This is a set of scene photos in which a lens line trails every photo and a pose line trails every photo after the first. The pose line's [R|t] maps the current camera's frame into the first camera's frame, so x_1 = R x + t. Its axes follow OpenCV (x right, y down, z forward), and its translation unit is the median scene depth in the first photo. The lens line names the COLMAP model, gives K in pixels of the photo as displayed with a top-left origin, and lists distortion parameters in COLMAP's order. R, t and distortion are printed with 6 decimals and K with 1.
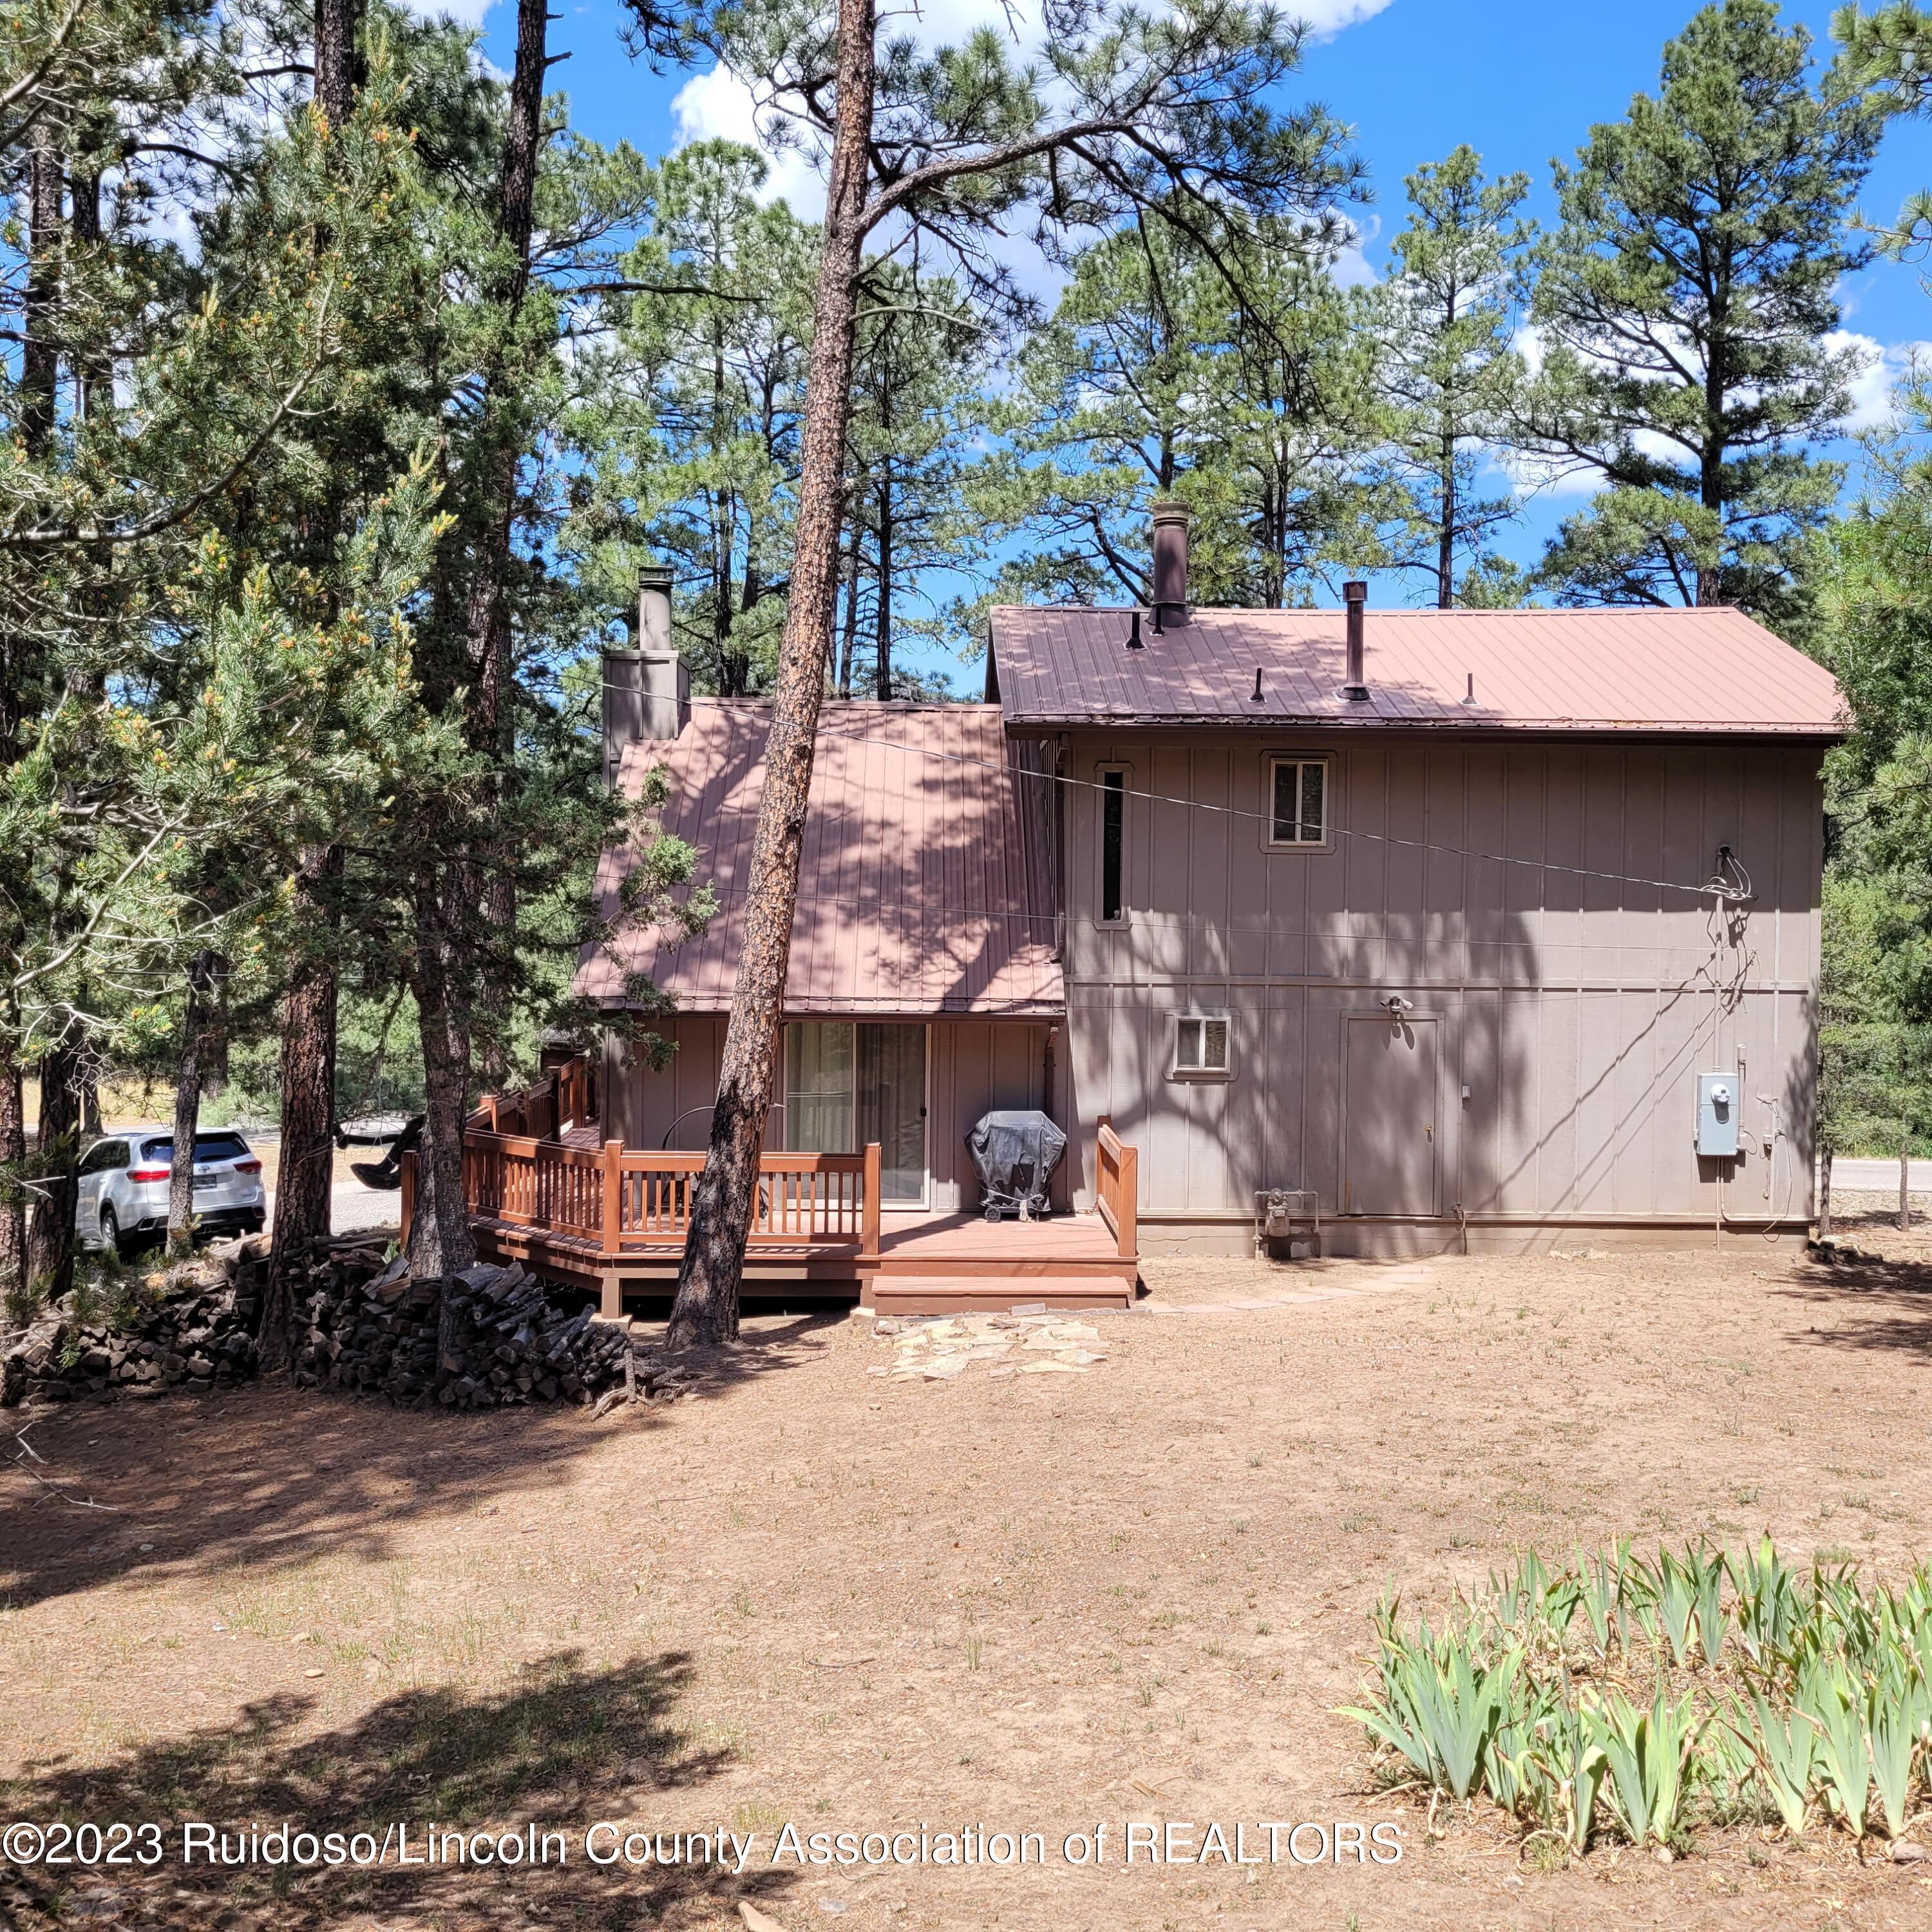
lens RADIAL K [[1908.0, 0, 970.9], [0, 1908.0, 946.2], [0, 0, 1]] dist [0.060301, -0.051596]
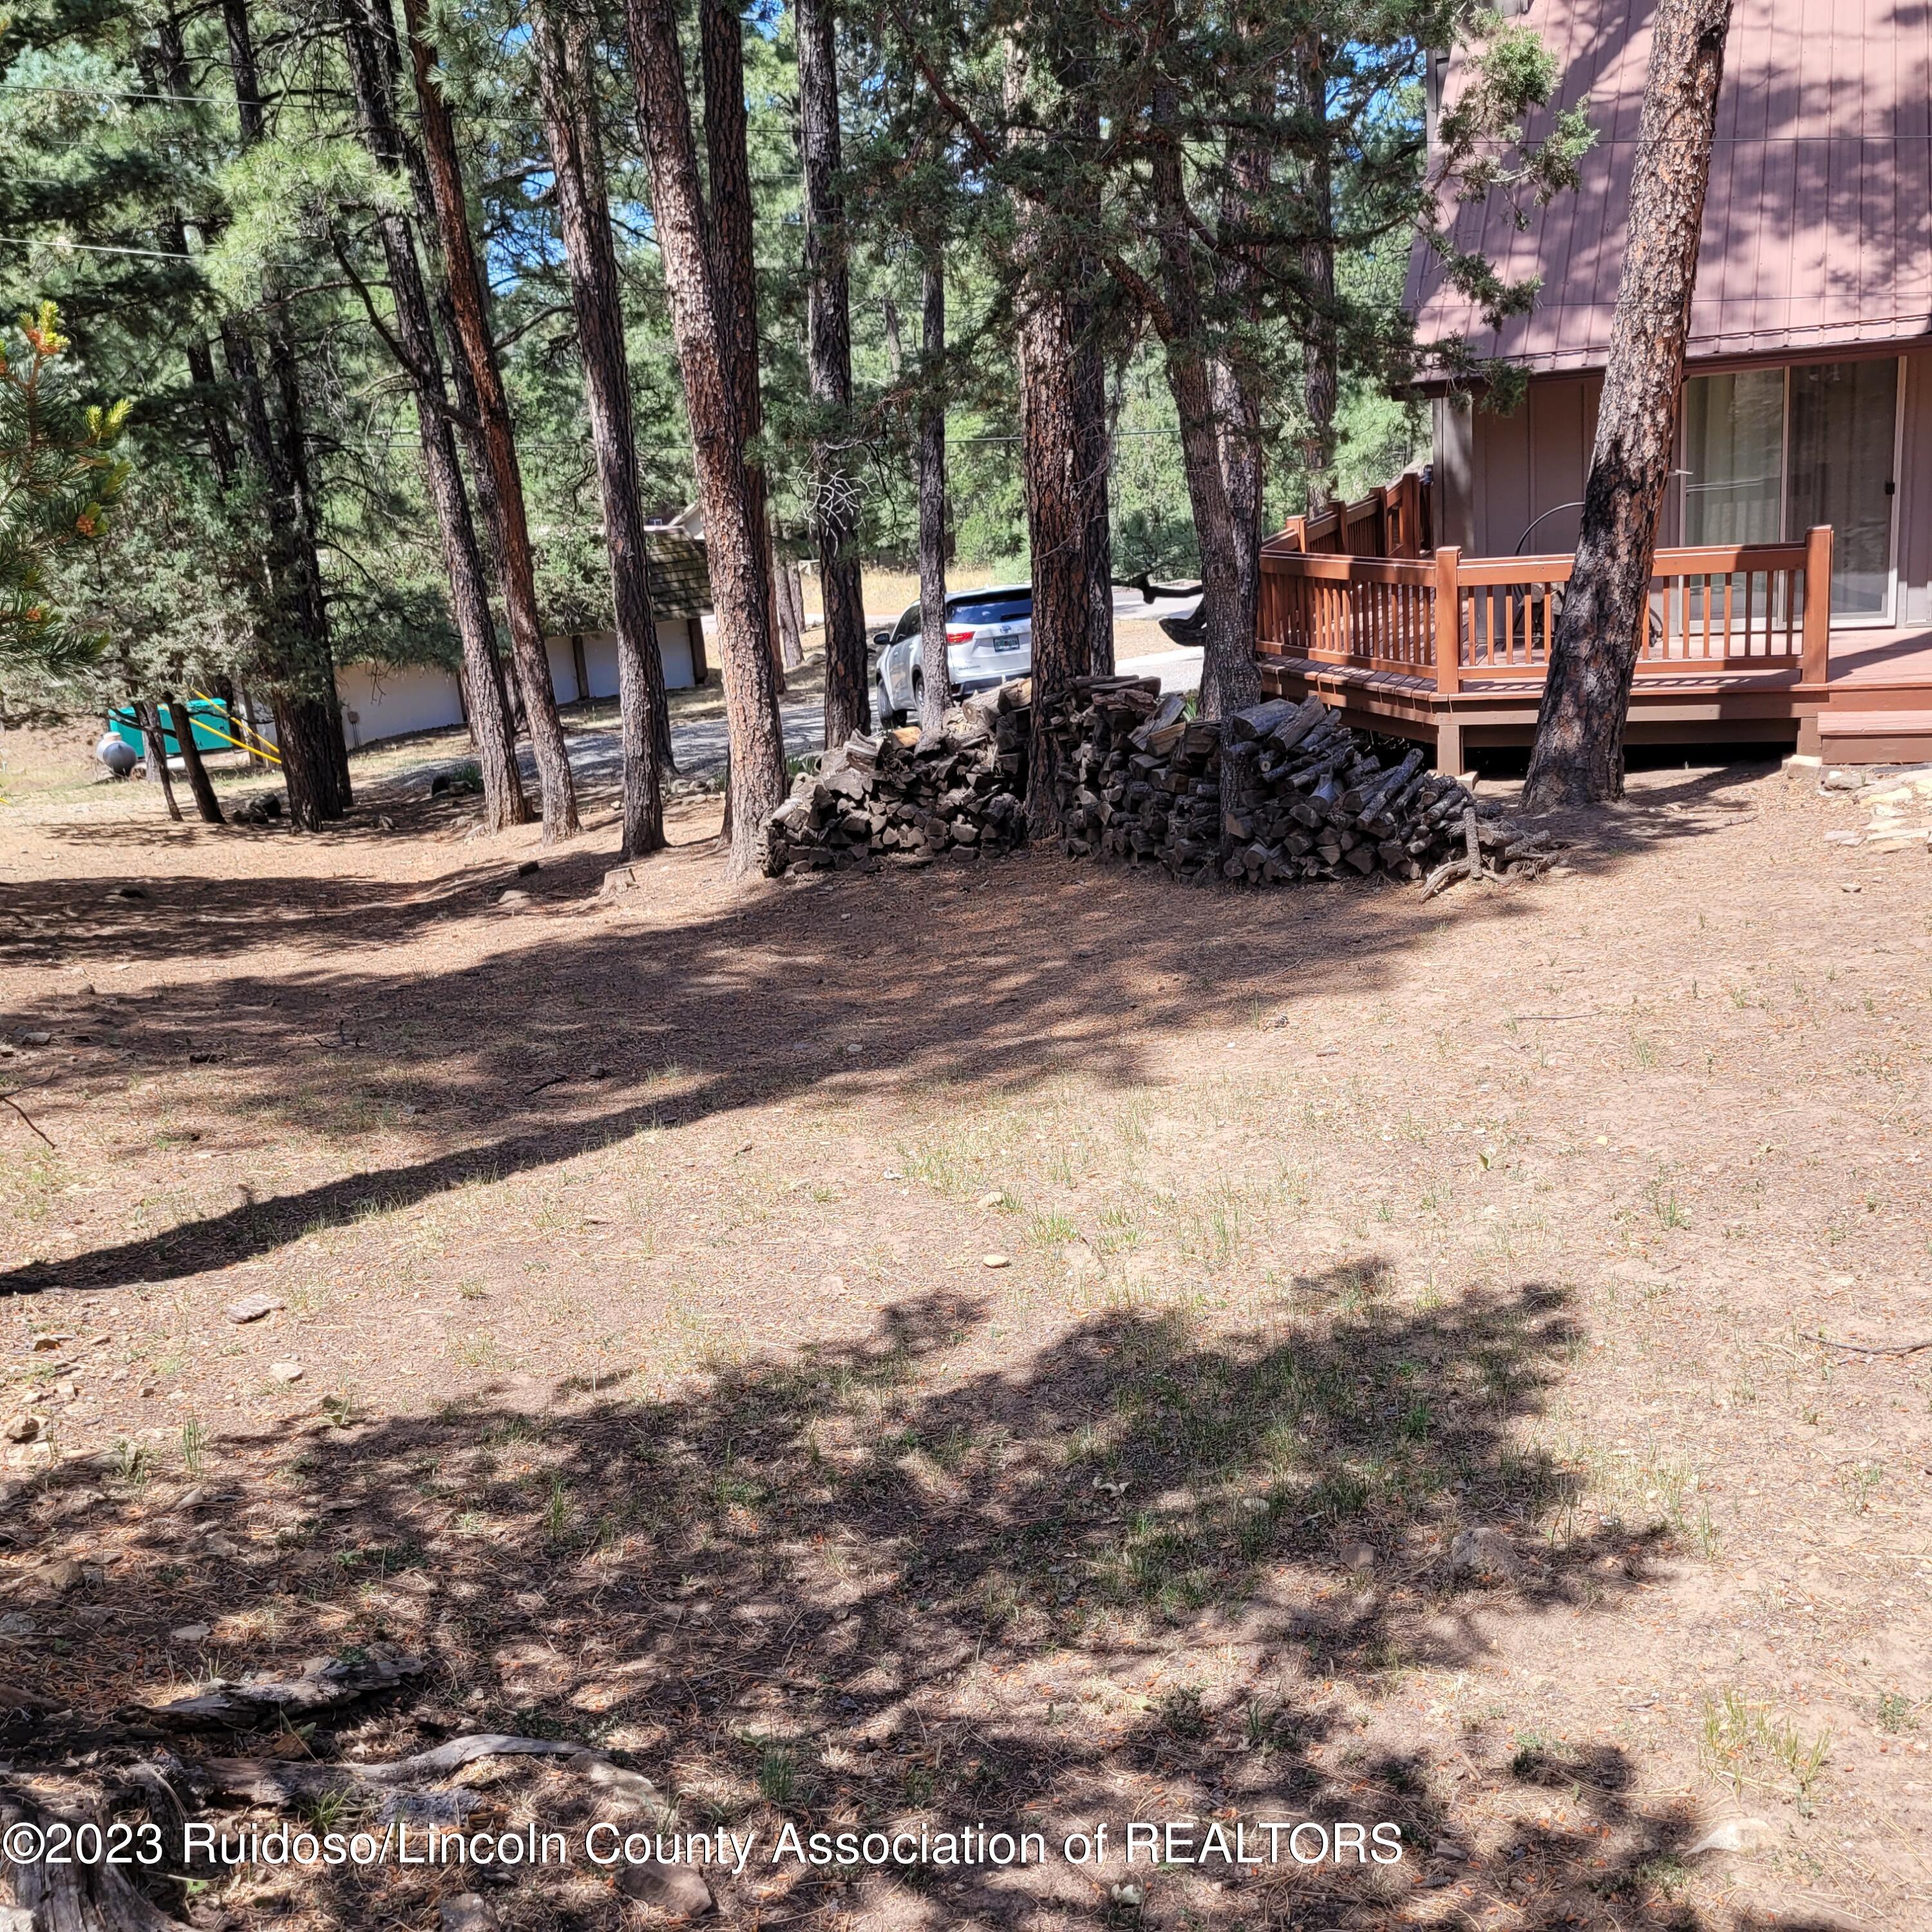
lens RADIAL K [[1906.1, 0, 967.0], [0, 1906.1, 959.0], [0, 0, 1]] dist [0.056553, -0.052979]
pose [[0.905951, 0.023714, -0.422719, -0.043622], [0.091849, 0.963644, 0.250905, 0.066589], [0.413301, -0.266134, 0.870836, 0.276679]]
